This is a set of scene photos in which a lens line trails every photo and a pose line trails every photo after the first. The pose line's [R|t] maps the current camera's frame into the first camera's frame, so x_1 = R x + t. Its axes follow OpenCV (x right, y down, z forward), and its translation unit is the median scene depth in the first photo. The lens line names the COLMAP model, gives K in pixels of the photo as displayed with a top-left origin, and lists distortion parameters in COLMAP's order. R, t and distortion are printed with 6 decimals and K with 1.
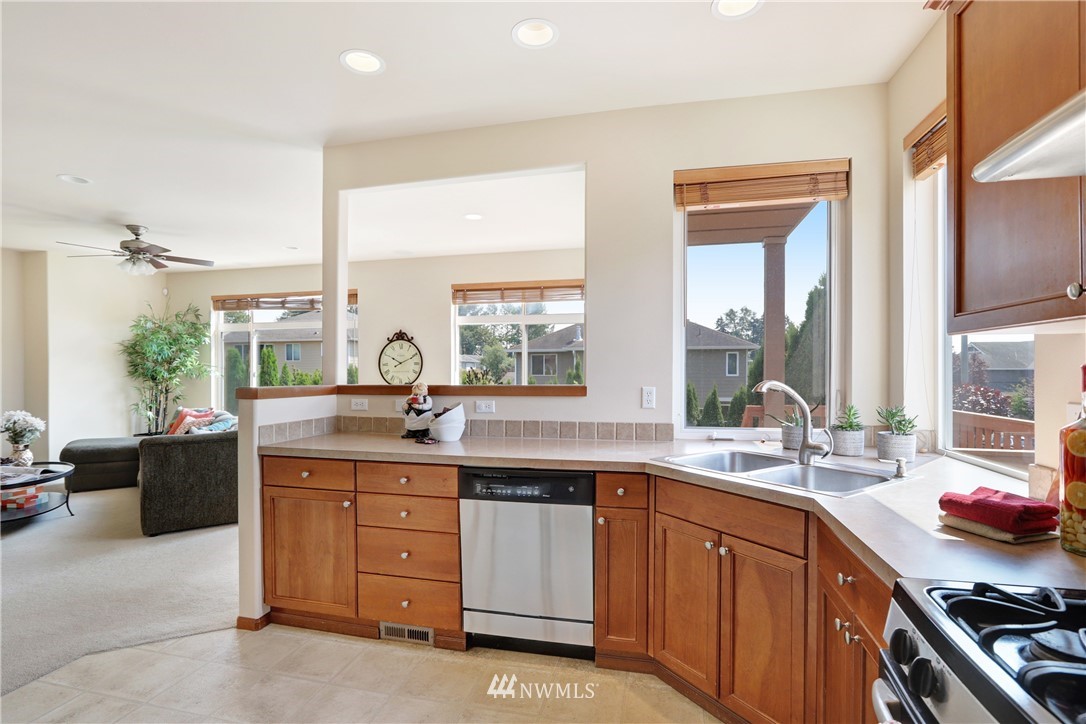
lens RADIAL K [[520.8, 0, 539.7], [0, 520.8, 356.9], [0, 0, 1]] dist [-0.046077, 0.012761]
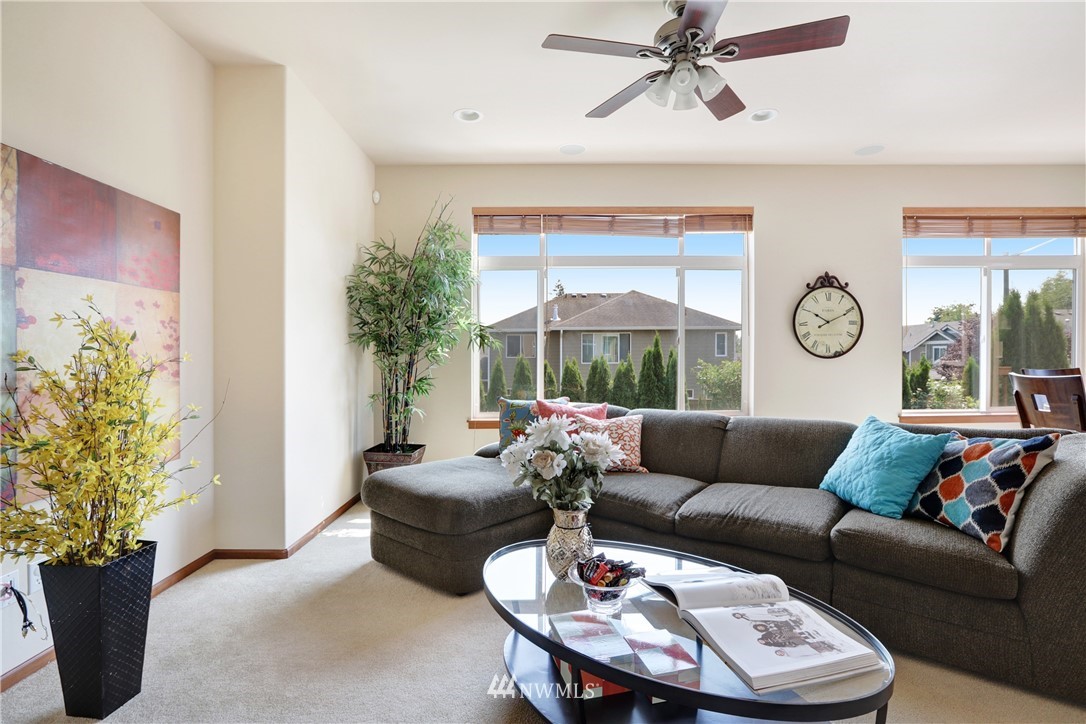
lens RADIAL K [[520.8, 0, 539.7], [0, 520.8, 356.9], [0, 0, 1]] dist [-0.046077, 0.012761]
pose [[0.972952, -0.006237, 0.230923, -0.776101], [-0.000261, 0.999605, 0.028098, 0.038142], [-0.231007, -0.027398, 0.972566, 0.442883]]
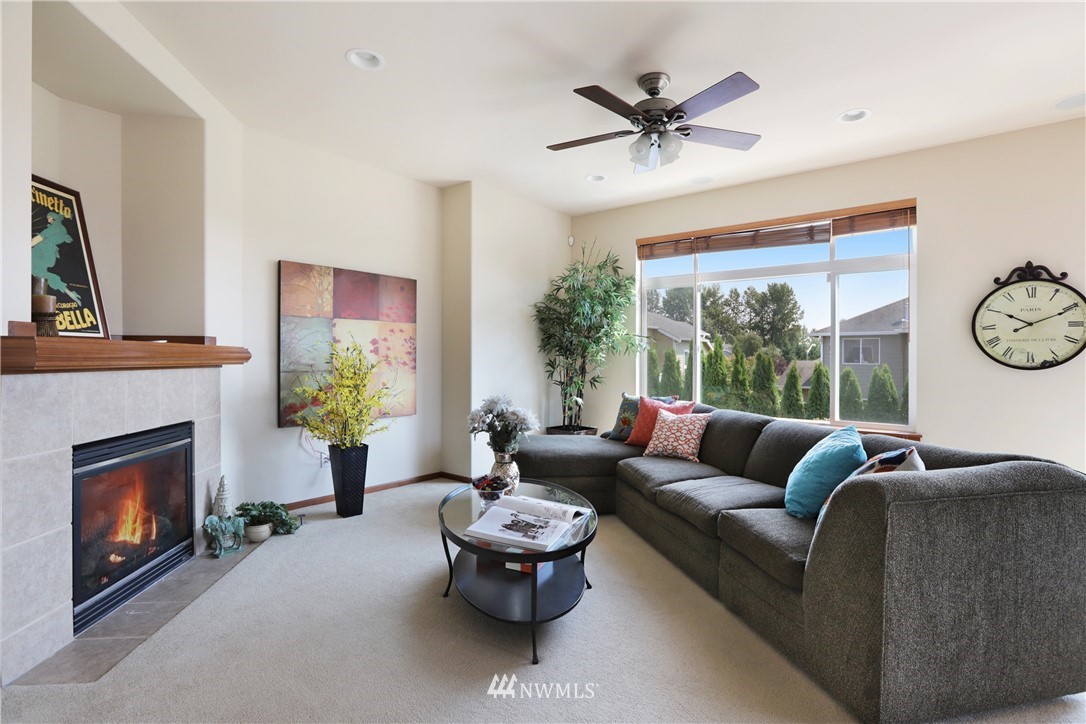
lens RADIAL K [[504.4, 0, 532.8], [0, 504.4, 359.7], [0, 0, 1]] dist [-0.065582, 0.020655]
pose [[0.897981, 0.007693, -0.439968, -0.506719], [0.003598, 0.999685, 0.024822, 0.034393], [0.440020, -0.023872, 0.897670, 0.330742]]
